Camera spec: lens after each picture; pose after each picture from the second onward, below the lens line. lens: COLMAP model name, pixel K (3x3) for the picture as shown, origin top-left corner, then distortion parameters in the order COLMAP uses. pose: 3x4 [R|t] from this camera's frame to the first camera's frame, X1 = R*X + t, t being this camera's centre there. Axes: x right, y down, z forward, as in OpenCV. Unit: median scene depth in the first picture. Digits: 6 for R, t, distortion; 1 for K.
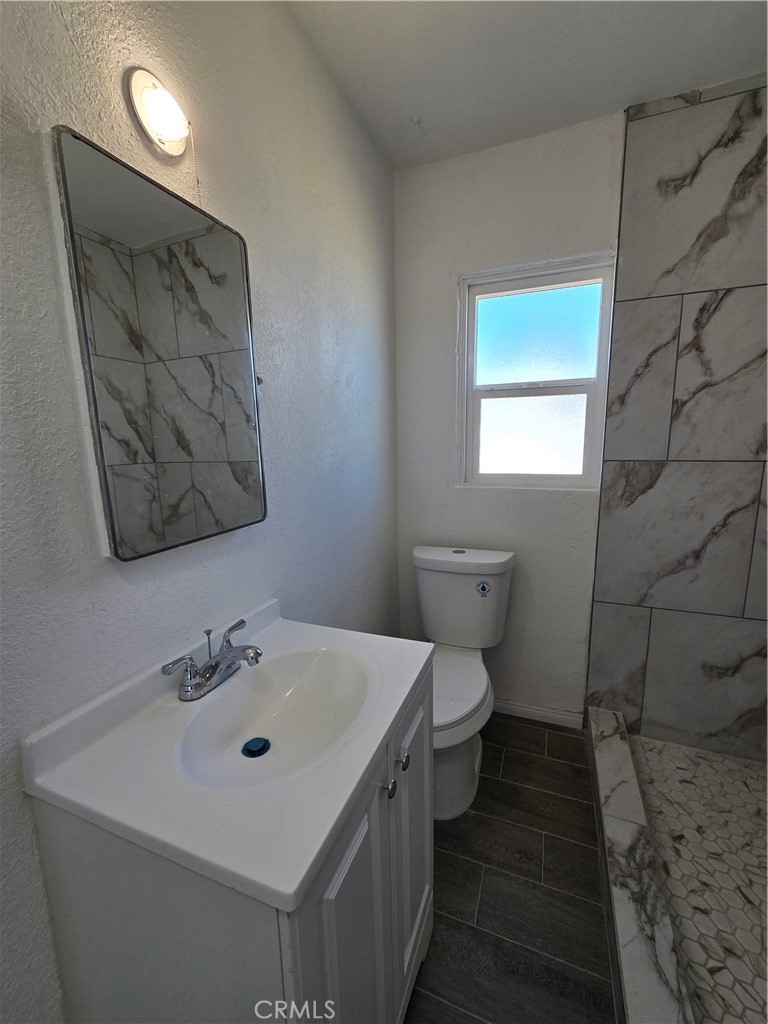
lens RADIAL K [[424.0, 0, 384.0], [0, 424.0, 512.0], [0, 0, 1]] dist [-0.000914, -0.000347]
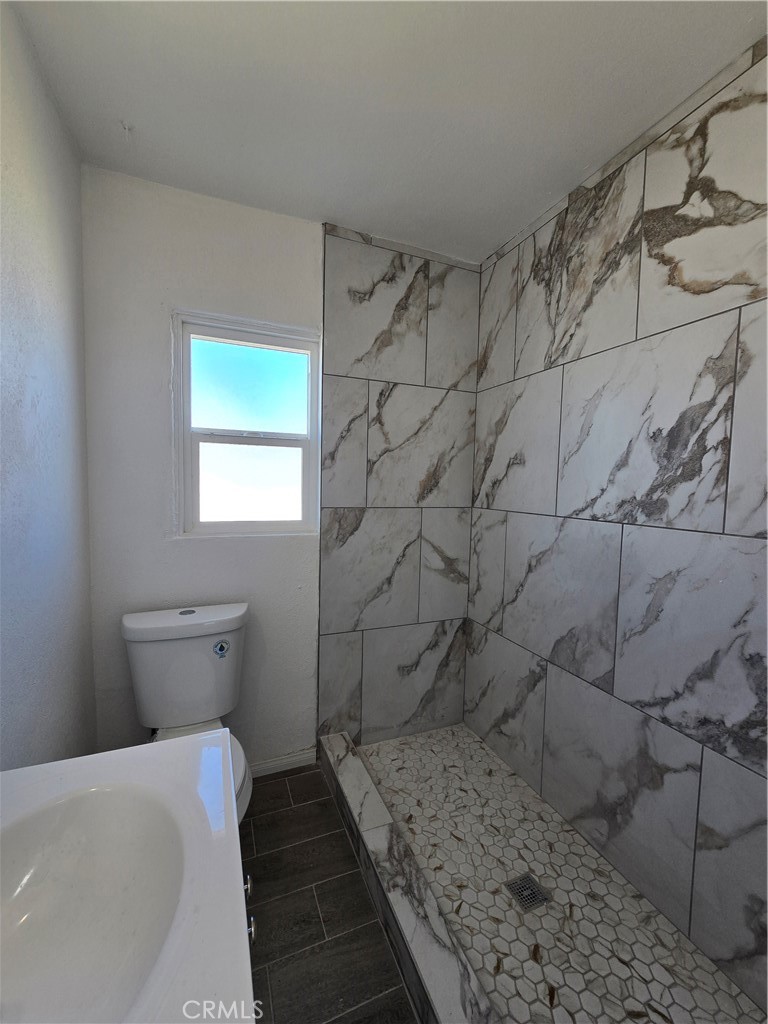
lens RADIAL K [[424.0, 0, 384.0], [0, 424.0, 512.0], [0, 0, 1]] dist [-0.000914, -0.000347]
pose [[0.713418, -0.016048, 0.700555, -0.161018], [0.085281, 0.994295, -0.064070, -0.024325], [-0.695530, 0.105453, 0.710716, 0.085442]]
